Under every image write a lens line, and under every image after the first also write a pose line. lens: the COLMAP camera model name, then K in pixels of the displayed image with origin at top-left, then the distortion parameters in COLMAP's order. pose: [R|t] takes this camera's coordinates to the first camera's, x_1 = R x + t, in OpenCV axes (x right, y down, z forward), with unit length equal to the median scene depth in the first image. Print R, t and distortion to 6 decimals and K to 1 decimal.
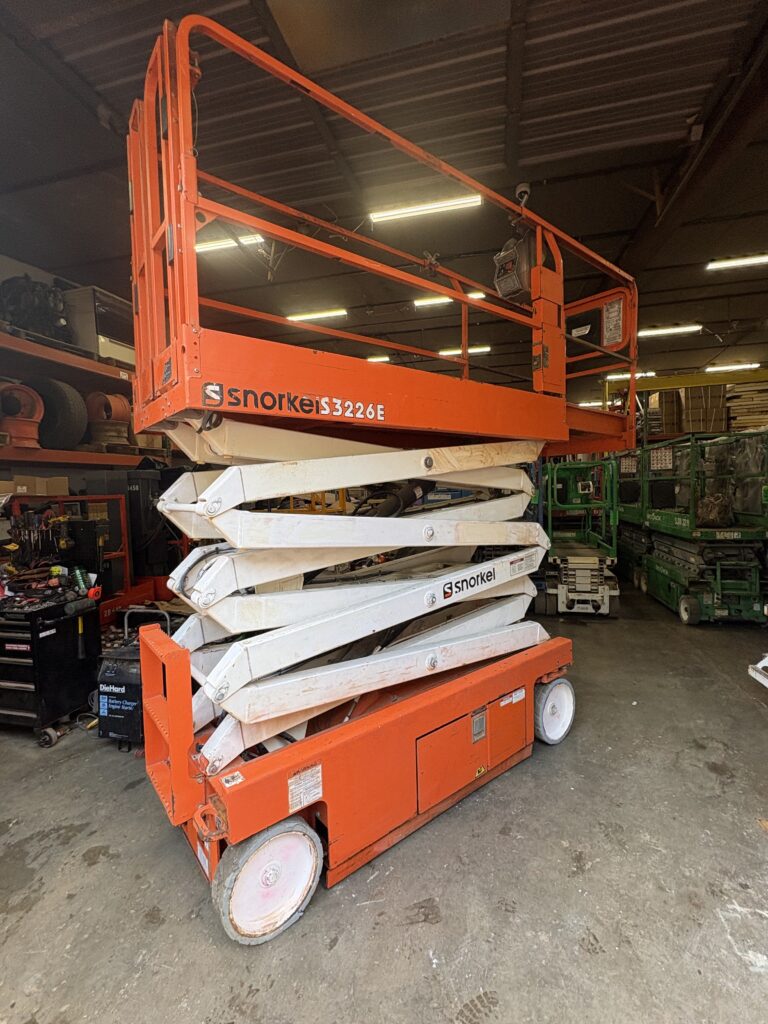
lens RADIAL K [[452.4, 0, 387.9], [0, 452.4, 517.7], [0, 0, 1]] dist [0.002430, -0.000315]
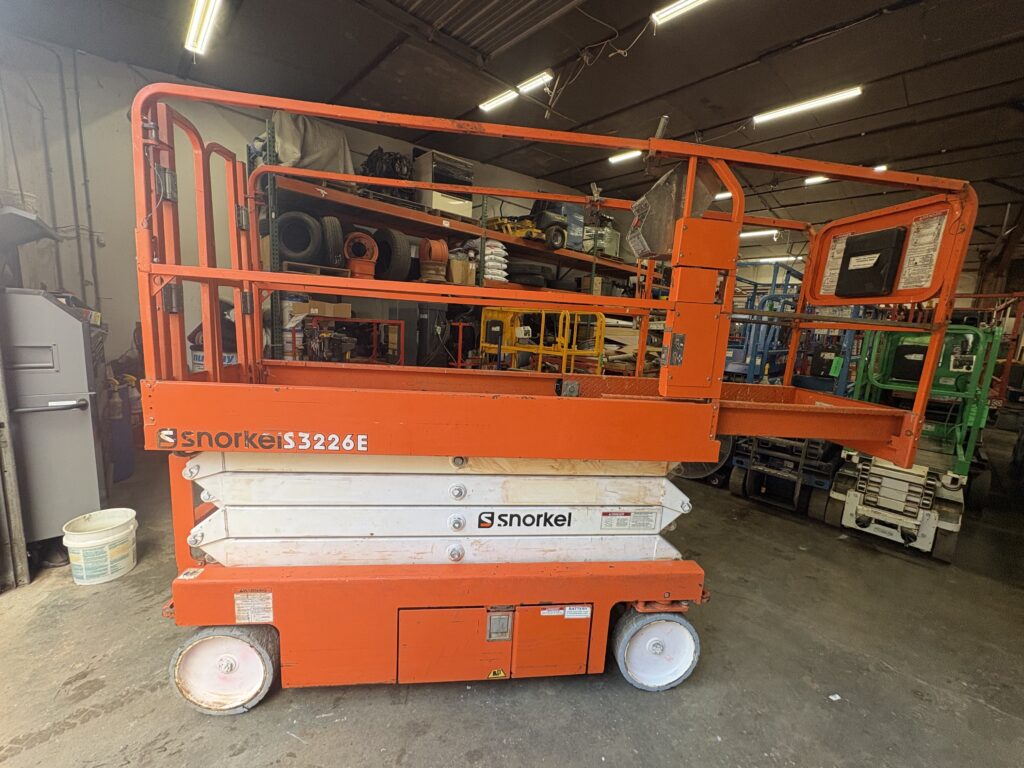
lens RADIAL K [[404.4, 0, 516.0], [0, 404.4, 387.4], [0, 0, 1]] dist [-0.000098, 0.000294]
pose [[0.843637, 0.160714, -0.512296, 0.237763], [-0.116484, 0.986210, 0.117564, -0.031429], [0.524125, -0.039507, 0.850724, 0.170436]]
